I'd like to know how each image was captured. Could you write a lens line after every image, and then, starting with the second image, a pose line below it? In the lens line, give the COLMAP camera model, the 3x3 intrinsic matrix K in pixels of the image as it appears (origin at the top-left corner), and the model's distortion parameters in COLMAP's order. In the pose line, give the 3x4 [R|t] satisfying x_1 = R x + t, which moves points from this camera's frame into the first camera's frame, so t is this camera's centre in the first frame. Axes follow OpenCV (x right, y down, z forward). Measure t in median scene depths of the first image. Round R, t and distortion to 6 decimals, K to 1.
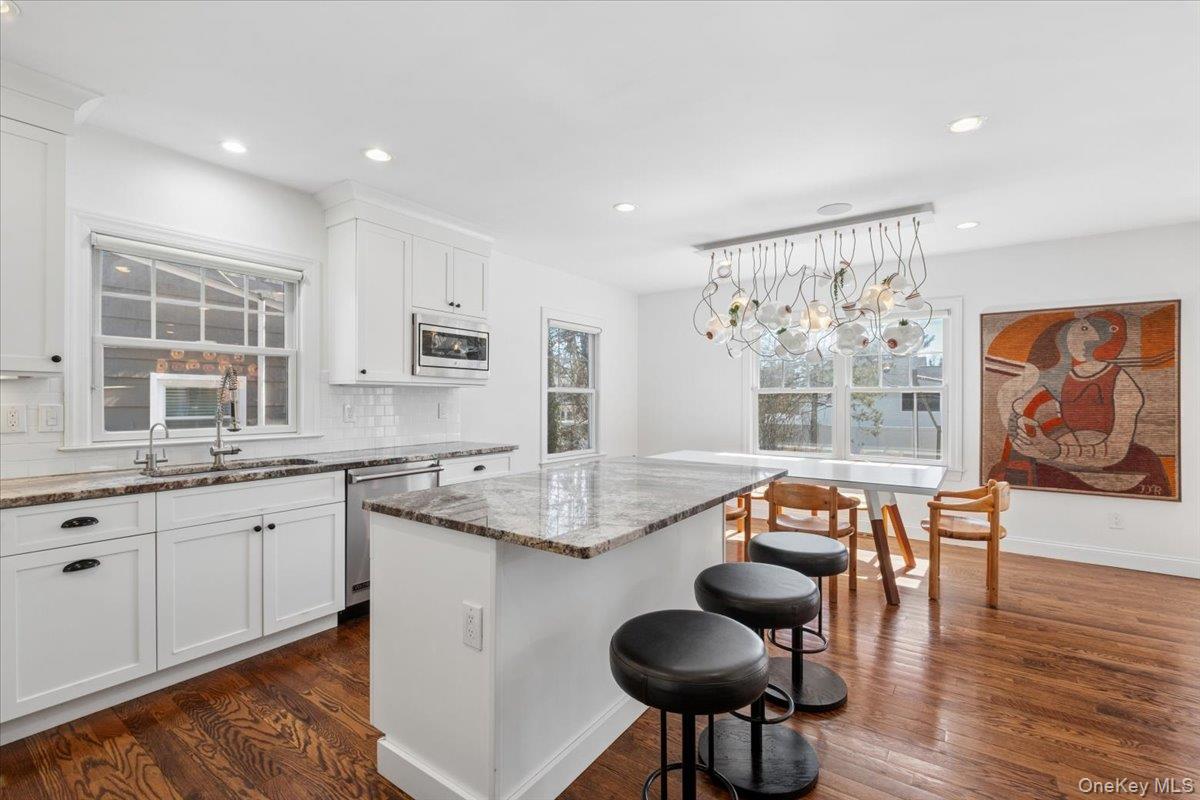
lens RADIAL K [[529.0, 0, 610.7], [0, 529.0, 399.0], [0, 0, 1]] dist [-0.001904, -0.000566]
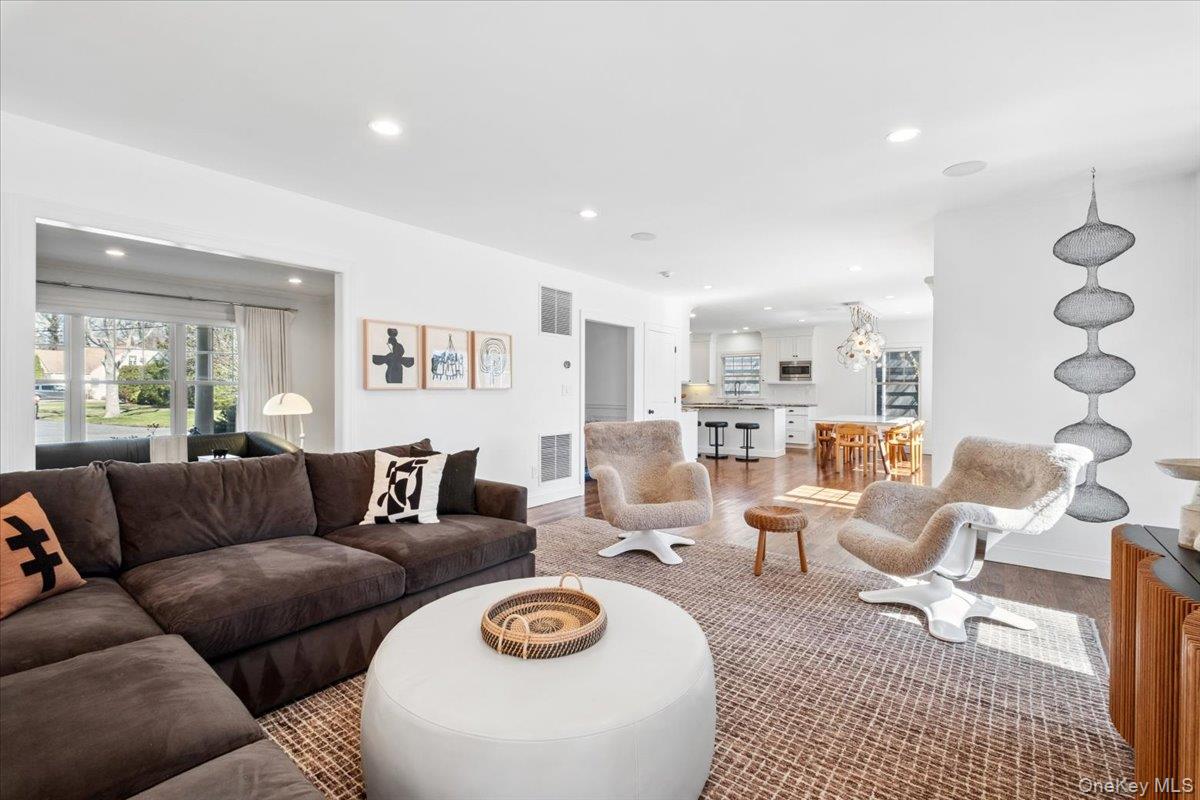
lens RADIAL K [[512.9, 0, 588.2], [0, 512.9, 393.8], [0, 0, 1]] dist [-0.000869, -0.000145]
pose [[-0.050823, 0.007926, -0.998676, 2.501090], [-0.007303, 0.999939, 0.008307, 0.016284], [0.998681, 0.007715, -0.050762, -0.007299]]
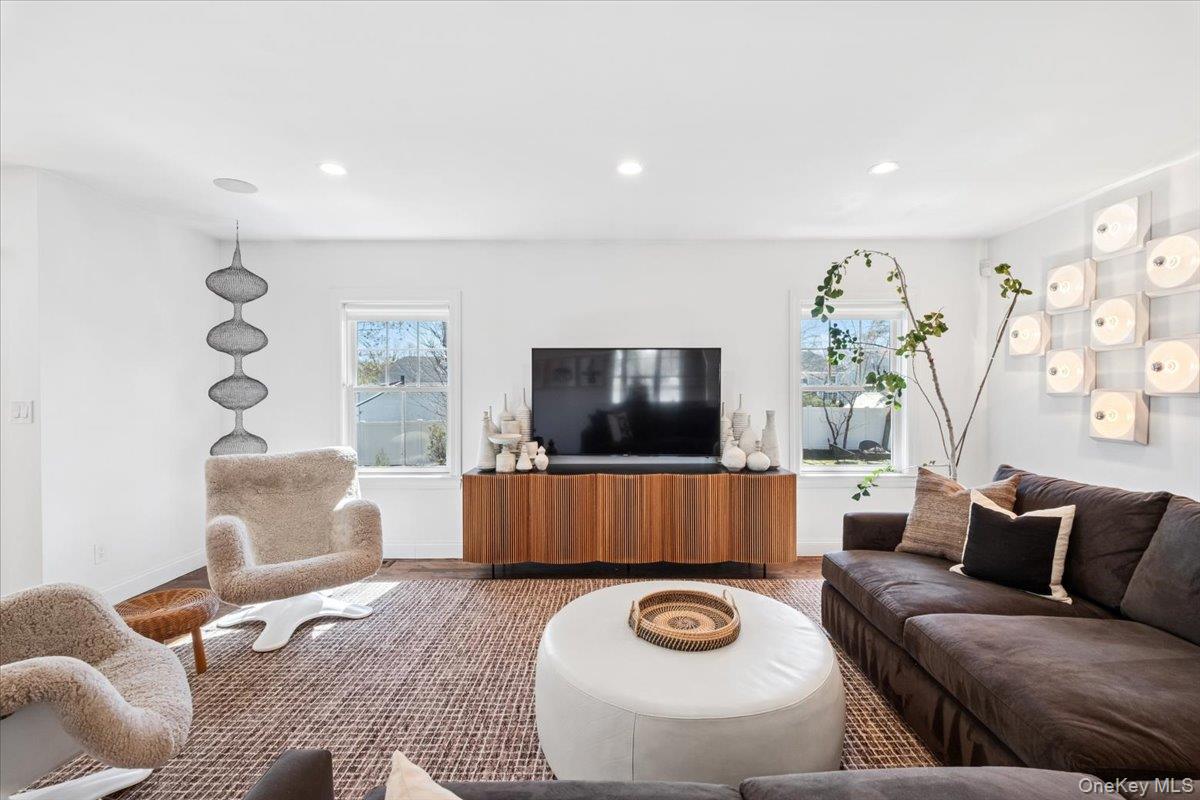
lens RADIAL K [[555.1, 0, 600.0], [0, 555.1, 400.0], [0, 0, 1]] dist [0.001007, -0.000025]
pose [[0.802677, -0.008716, 0.596350, 1.671619], [0.006978, 0.999962, 0.005222, -0.001051], [-0.596373, -0.000030, 0.802707, -0.453278]]
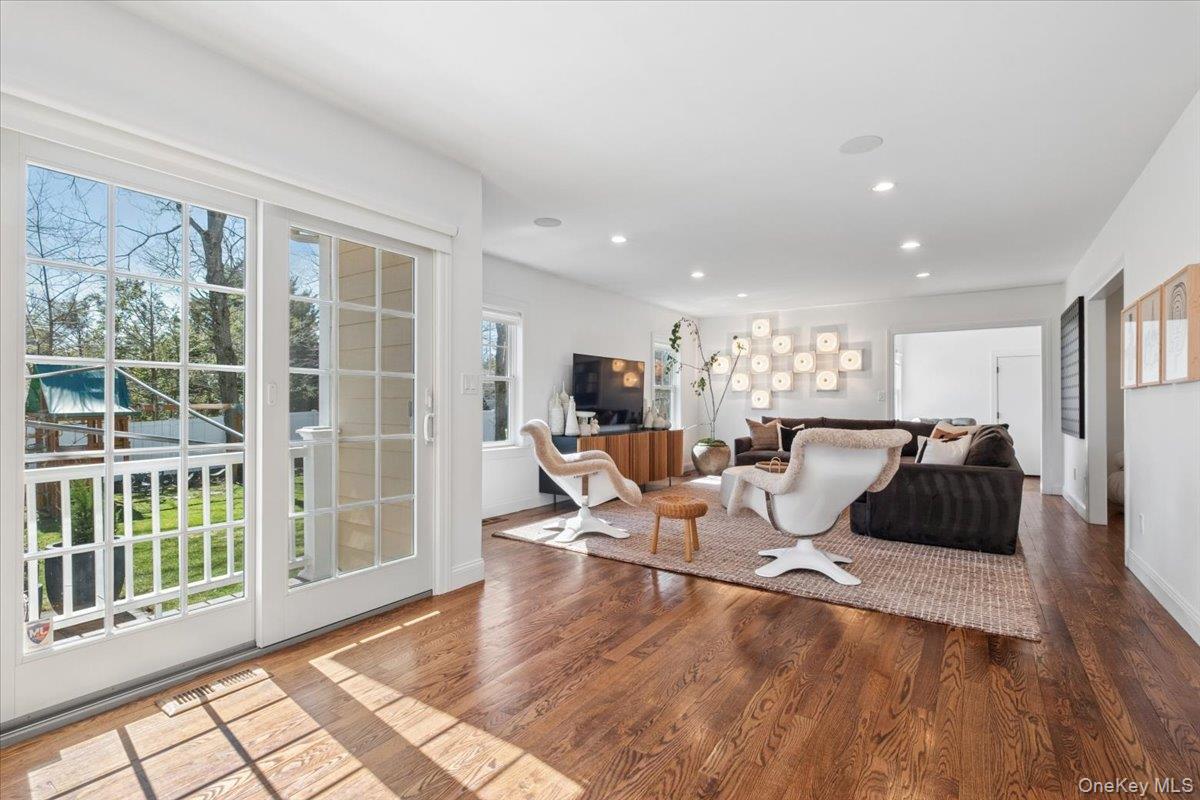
lens RADIAL K [[555.1, 0, 600.0], [0, 555.1, 400.0], [0, 0, 1]] dist [0.001007, -0.000025]
pose [[-0.030213, 0.000563, 0.999543, 0.622616], [-0.001615, 0.999999, -0.000612, 0.038093], [-0.999542, -0.001632, -0.030212, 0.448678]]
